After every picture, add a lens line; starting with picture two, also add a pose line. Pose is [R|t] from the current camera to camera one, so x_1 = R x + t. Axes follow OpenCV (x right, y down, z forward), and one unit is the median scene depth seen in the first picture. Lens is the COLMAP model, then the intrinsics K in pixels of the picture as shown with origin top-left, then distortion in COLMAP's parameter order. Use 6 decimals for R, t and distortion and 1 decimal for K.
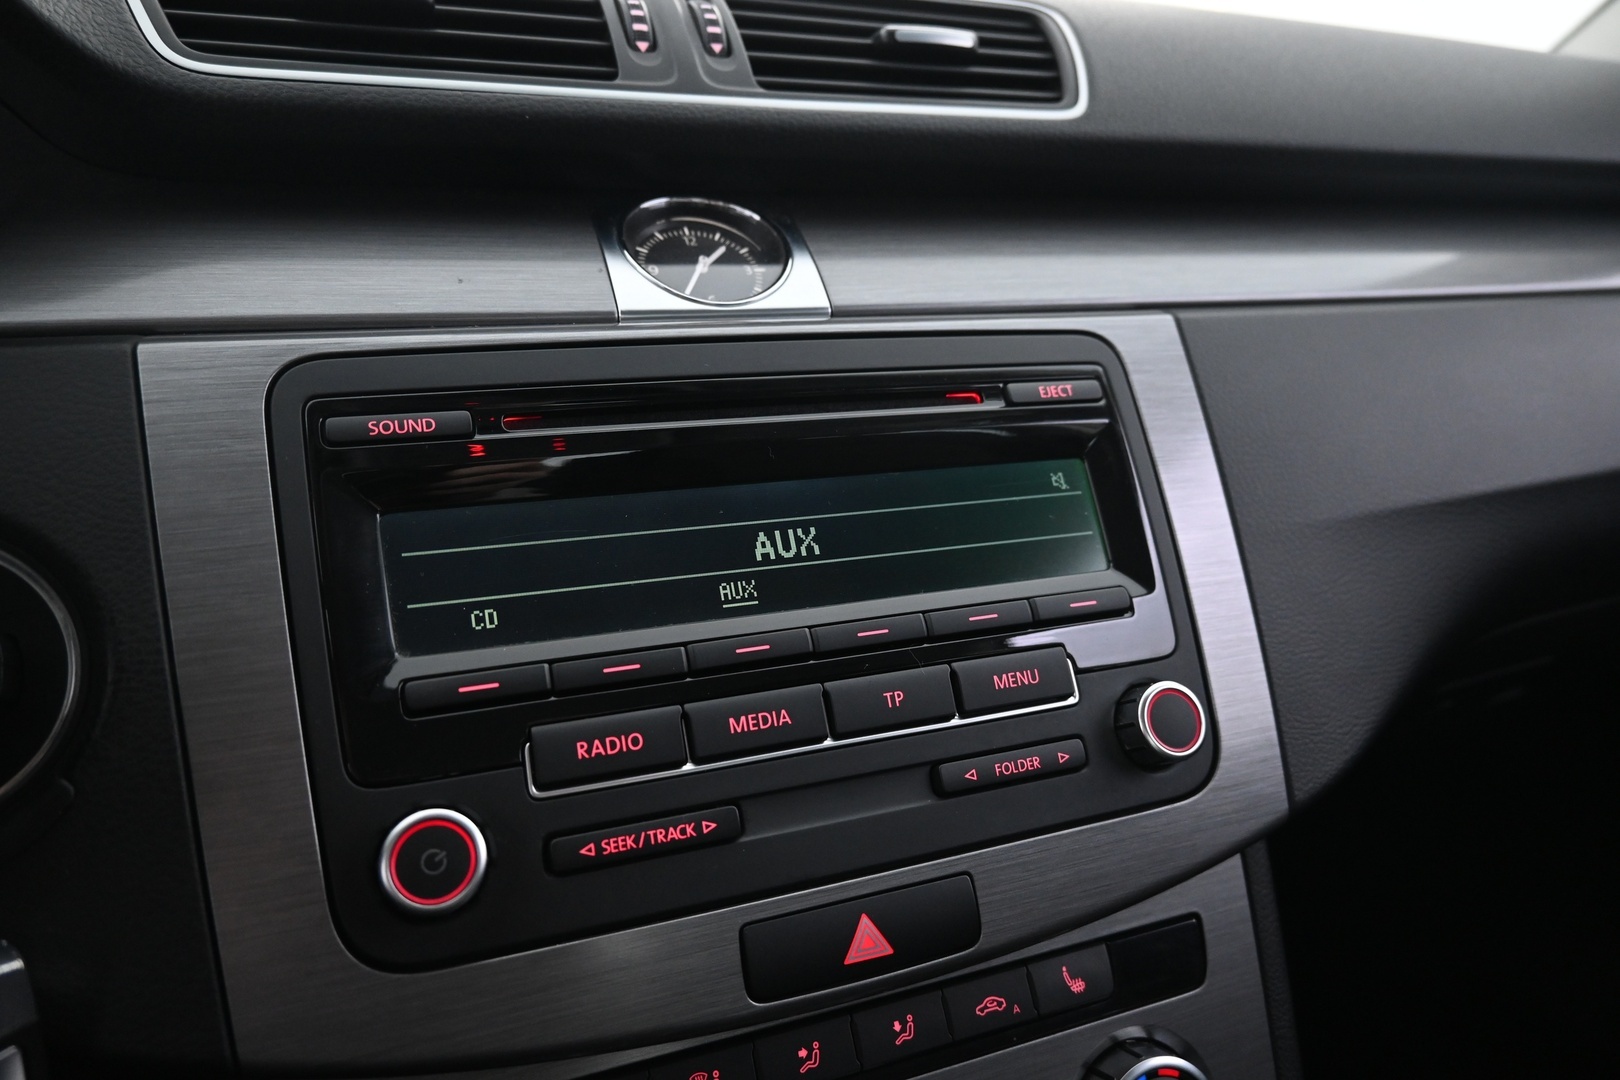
lens RADIAL K [[1121.0, 0, 815.7], [0, 1121.0, 539.5], [0, 0, 1]] dist [0.000786, -0.000536]
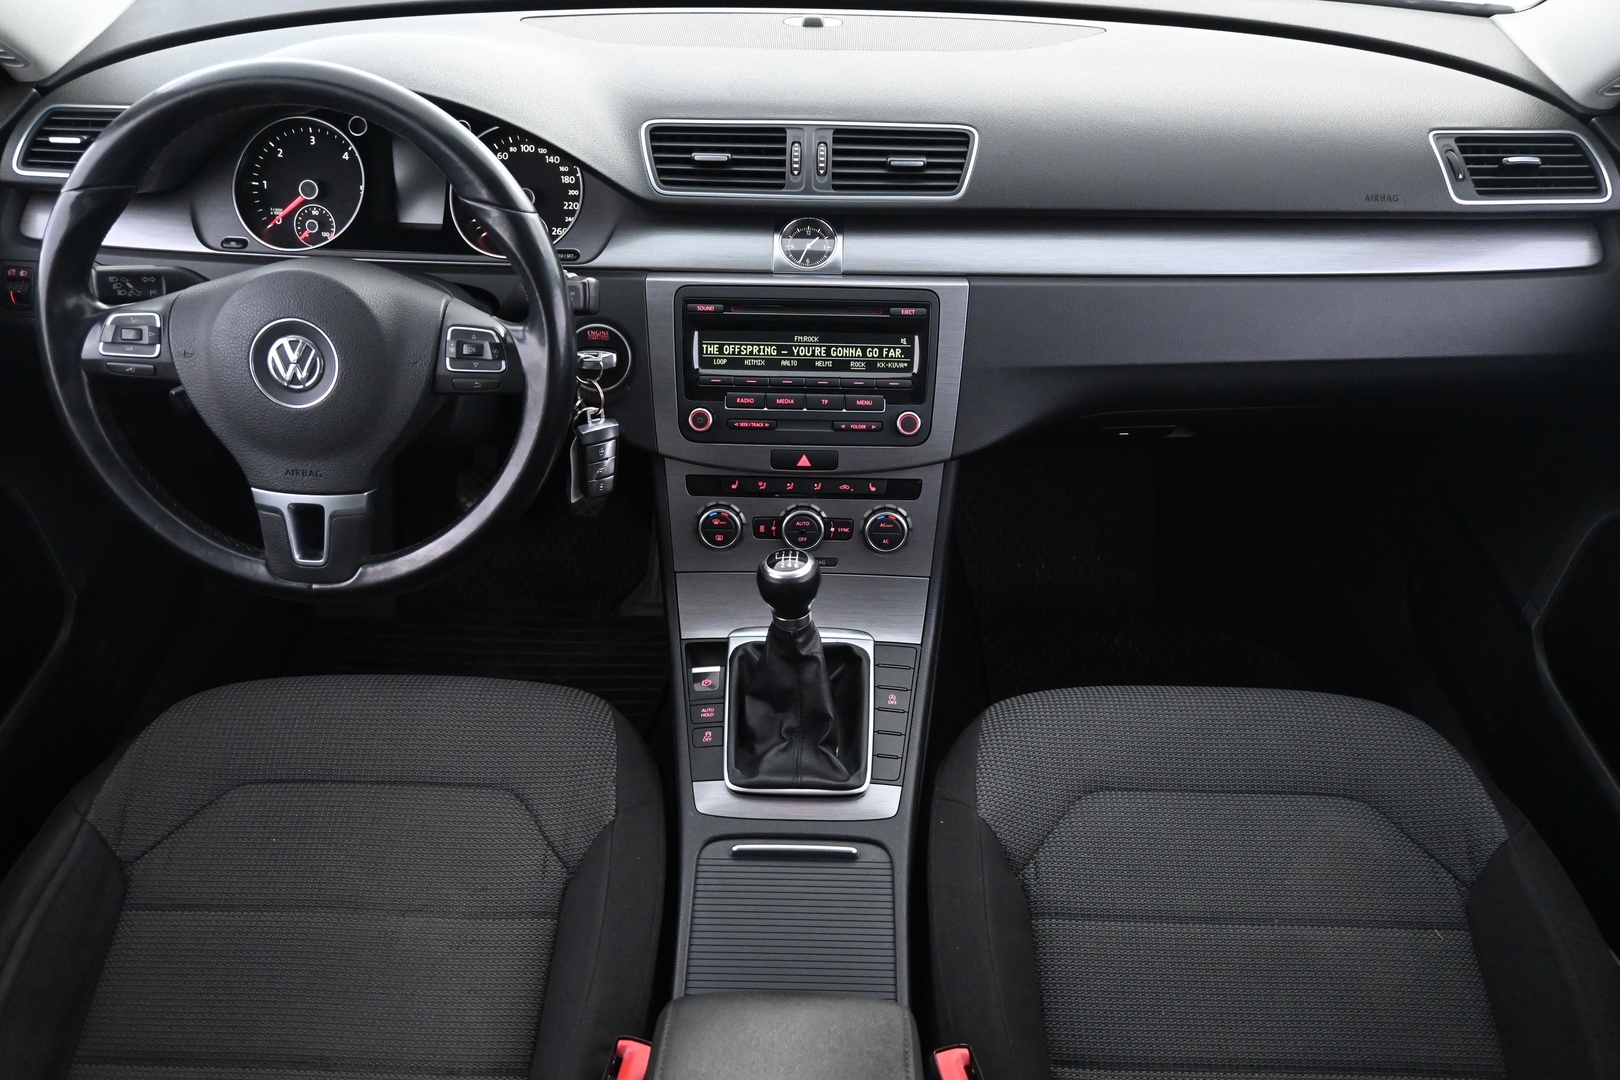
lens RADIAL K [[1206.3, 0, 806.1], [0, 1206.3, 548.1], [0, 0, 1]] dist [-0.006896, -0.003842]
pose [[0.918720, 0.261260, -0.296135, 1.336760], [-0.110721, 0.890216, 0.441878, -1.191461], [0.379069, -0.373174, 0.846787, -2.580065]]
